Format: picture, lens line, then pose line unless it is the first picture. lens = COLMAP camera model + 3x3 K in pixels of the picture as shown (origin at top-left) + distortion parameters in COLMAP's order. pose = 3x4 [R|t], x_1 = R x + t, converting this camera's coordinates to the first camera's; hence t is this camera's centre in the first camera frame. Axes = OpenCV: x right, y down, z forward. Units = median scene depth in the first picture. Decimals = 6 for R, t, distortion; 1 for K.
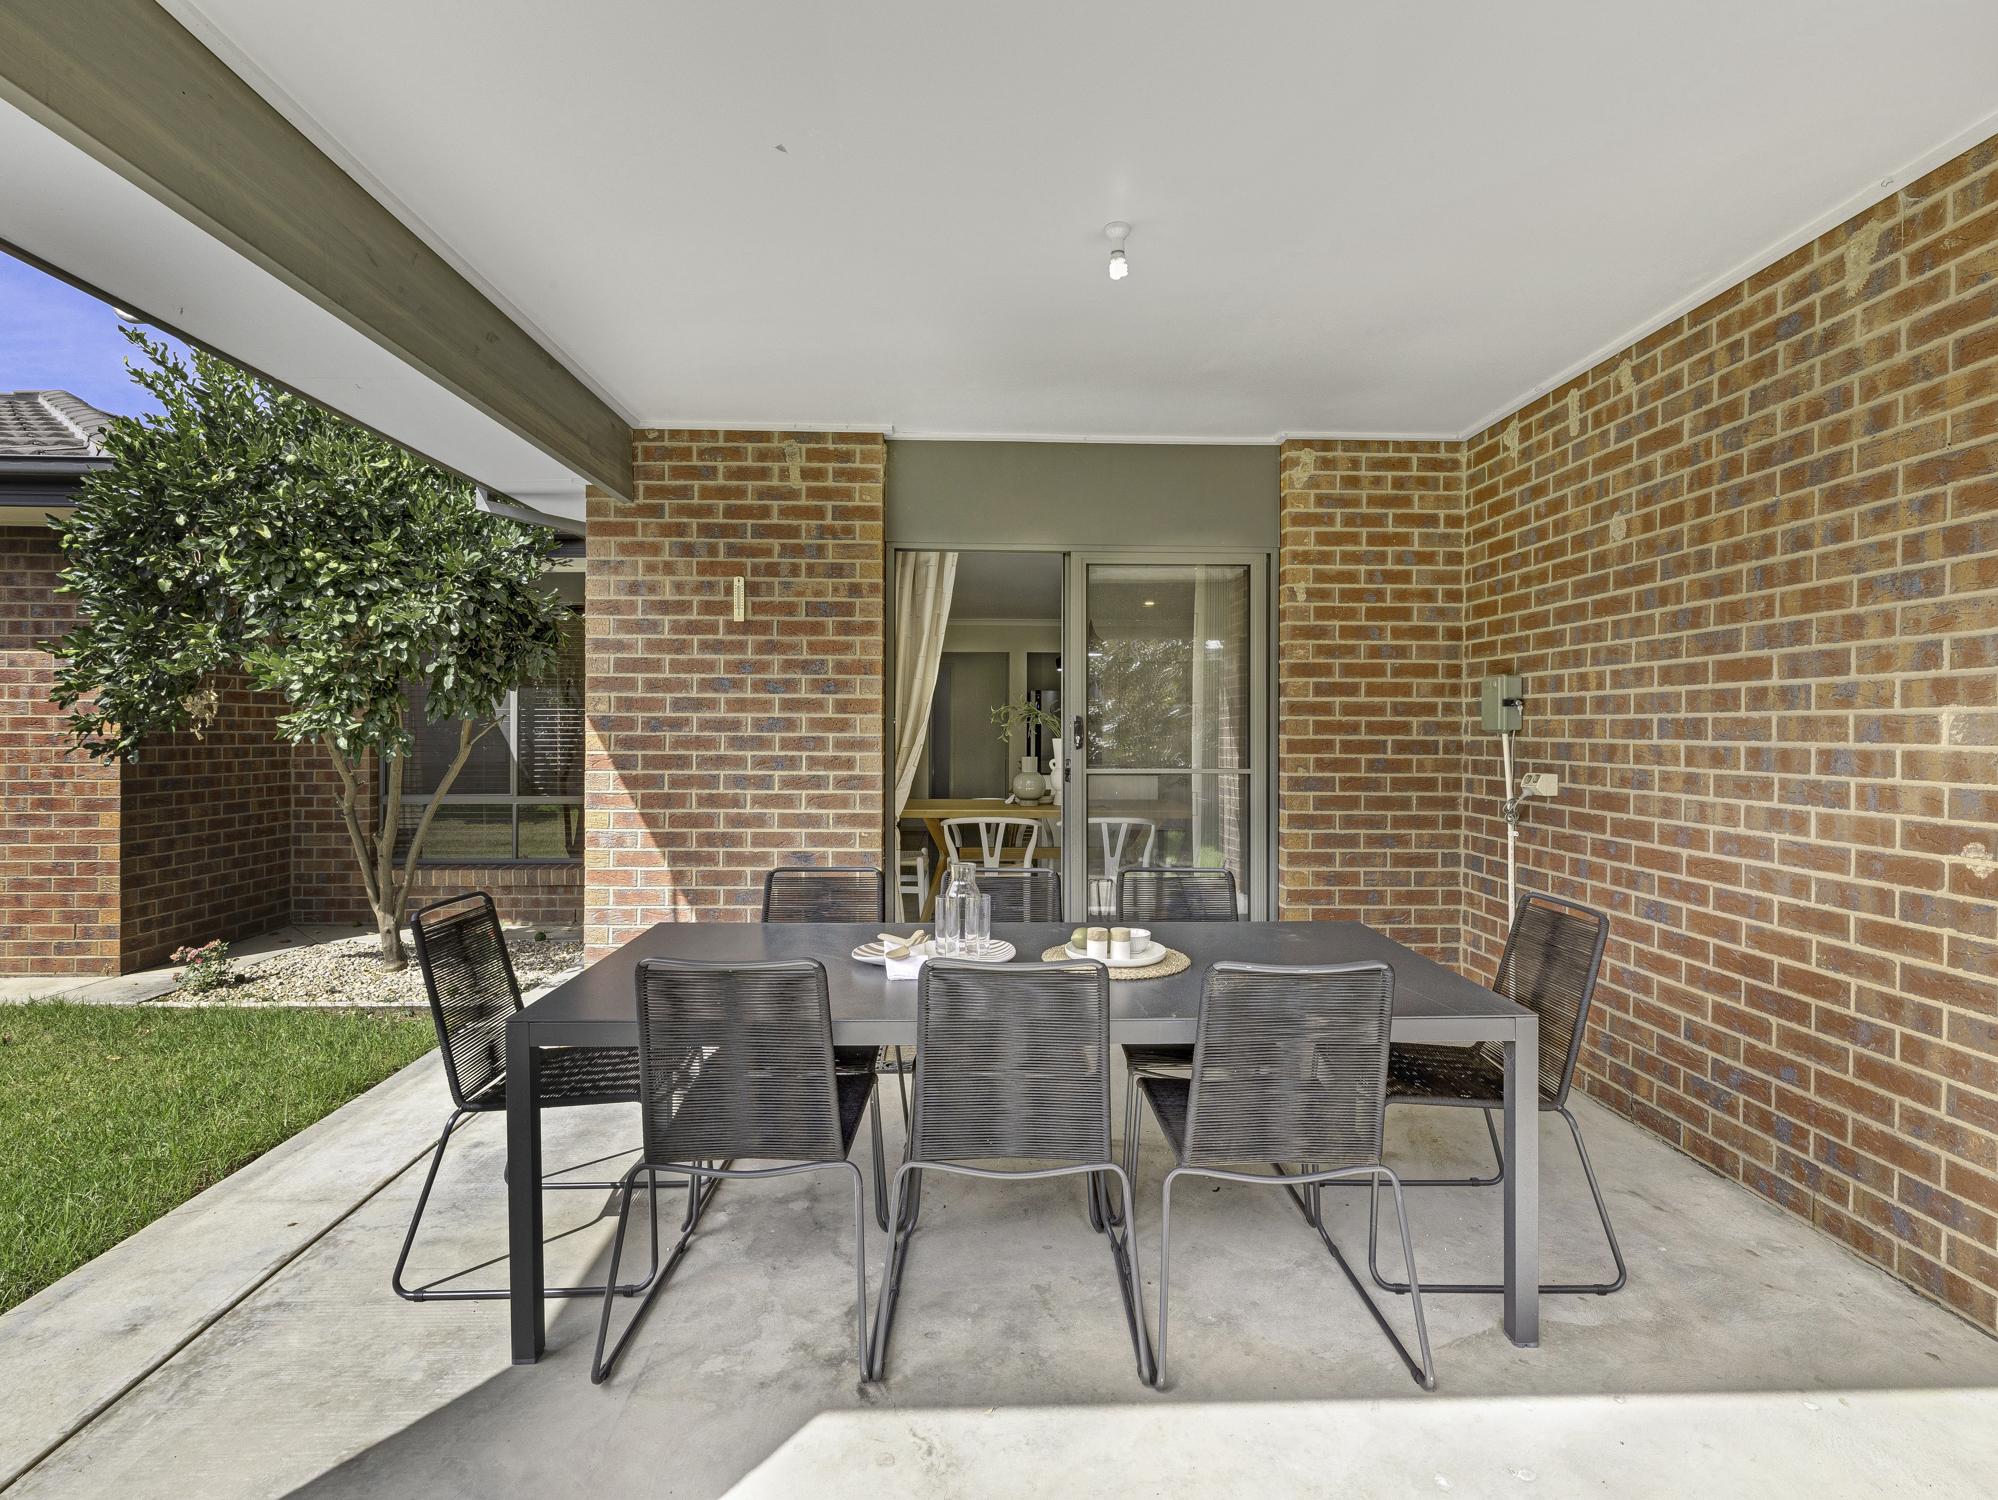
lens RADIAL K [[853.8, 0, 993.9], [0, 853.8, 734.7], [0, 0, 1]] dist [-0.000056, 0.000325]
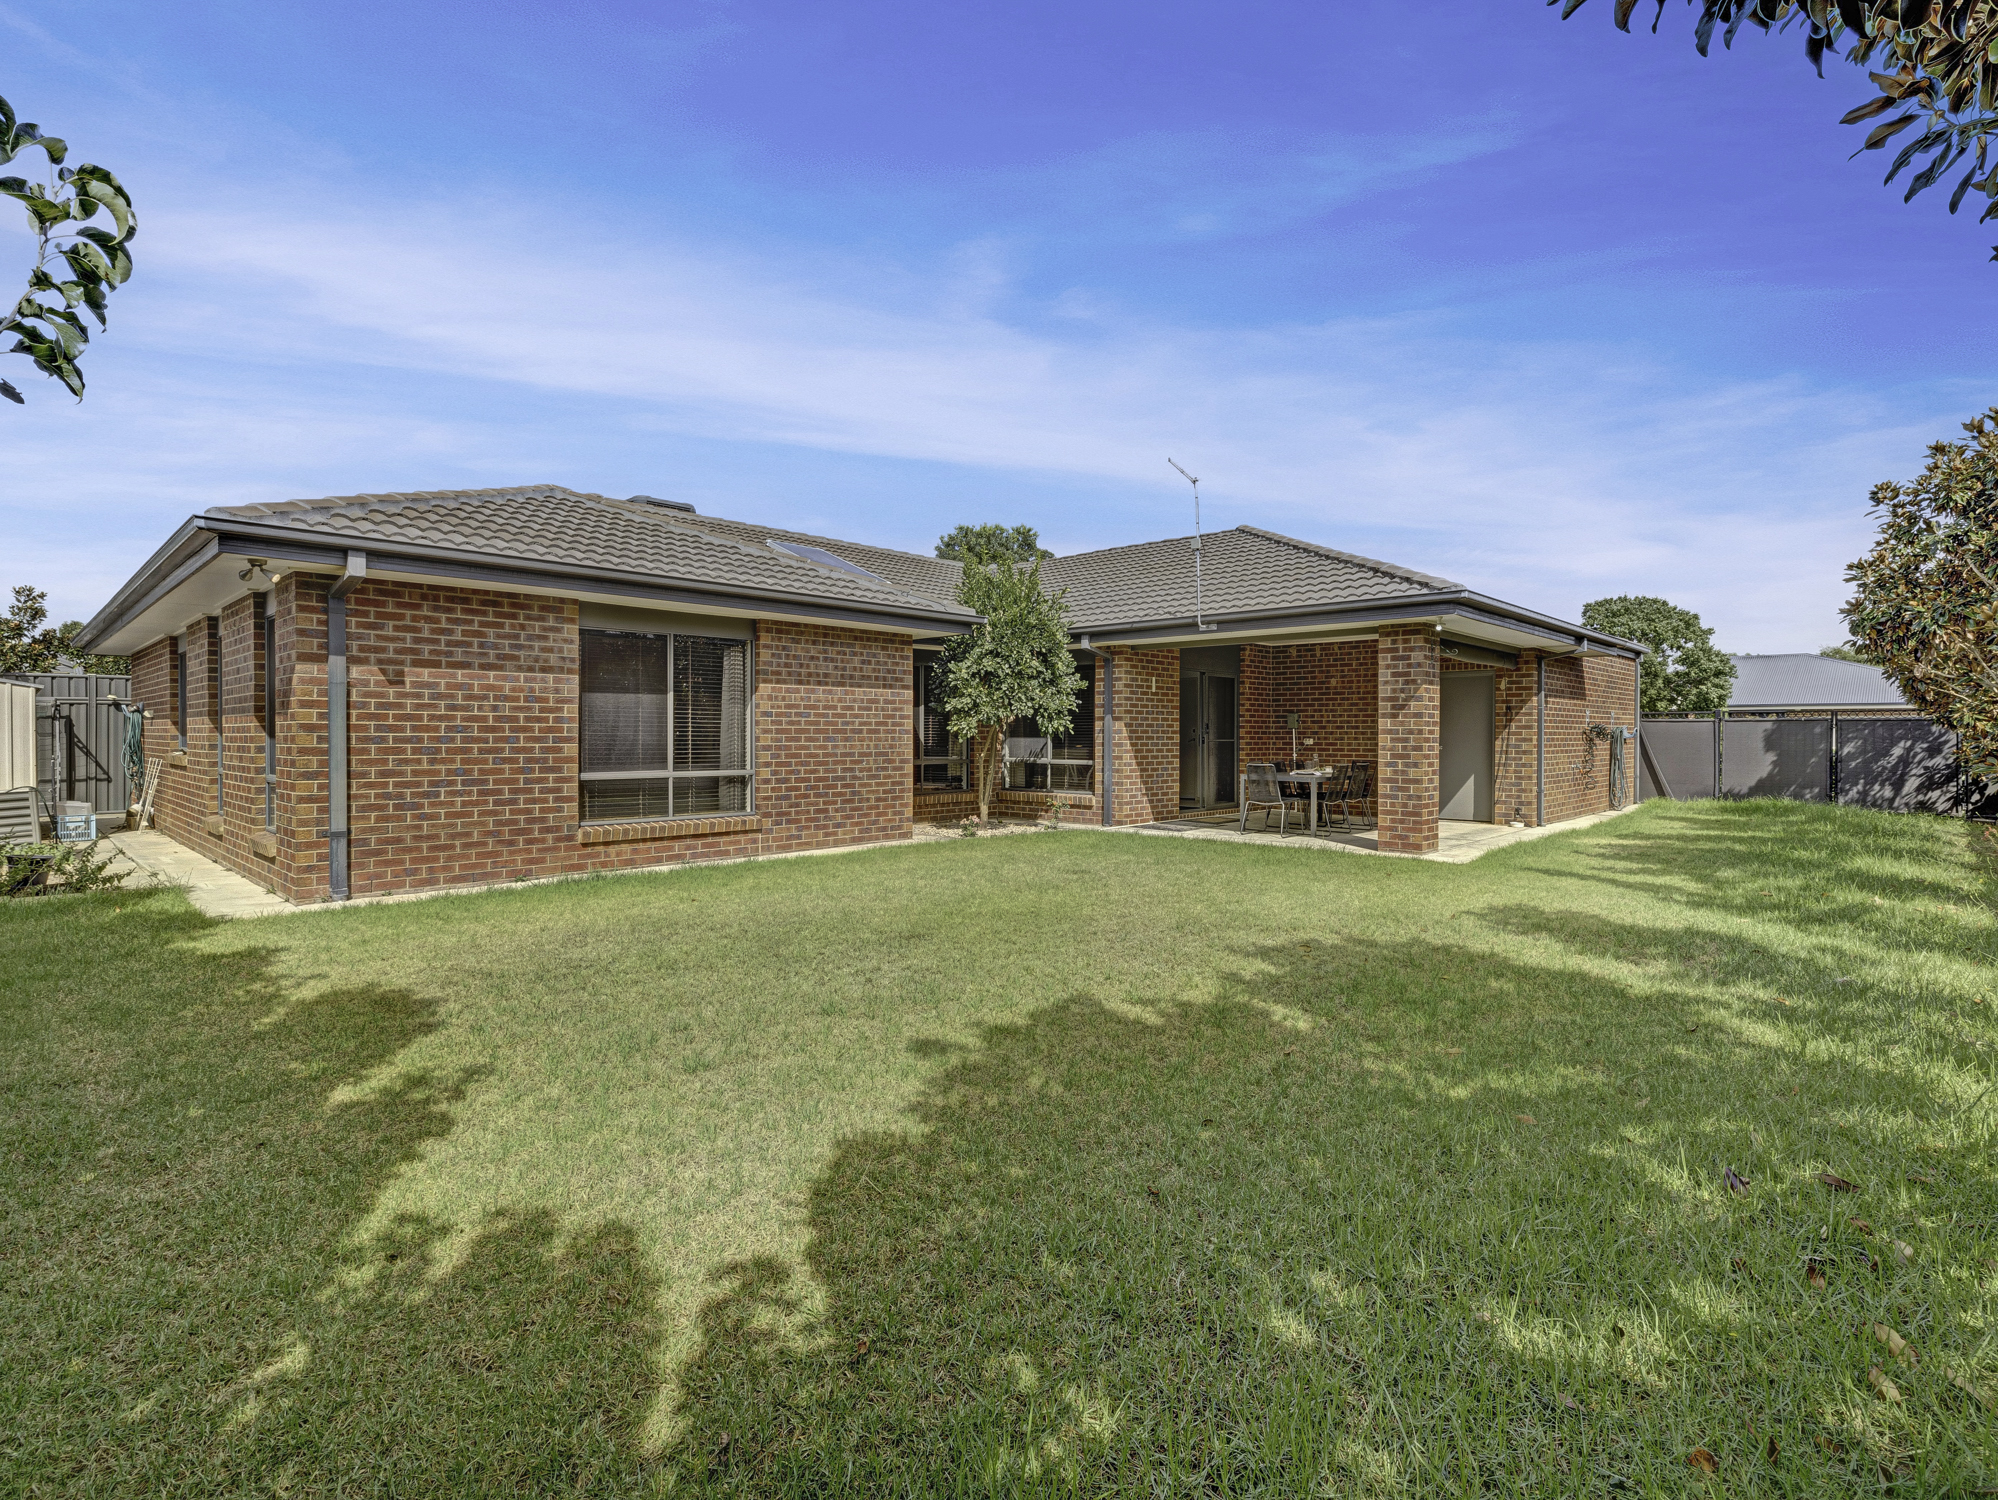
lens RADIAL K [[853.8, 0, 993.9], [0, 853.8, 734.7], [0, 0, 1]] dist [-0.000056, 0.000325]
pose [[0.759284, -0.003558, 0.650750, -2.303567], [0.002673, 0.999994, 0.002349, 0.010429], [-0.650754, -0.000044, 0.759288, -0.801003]]
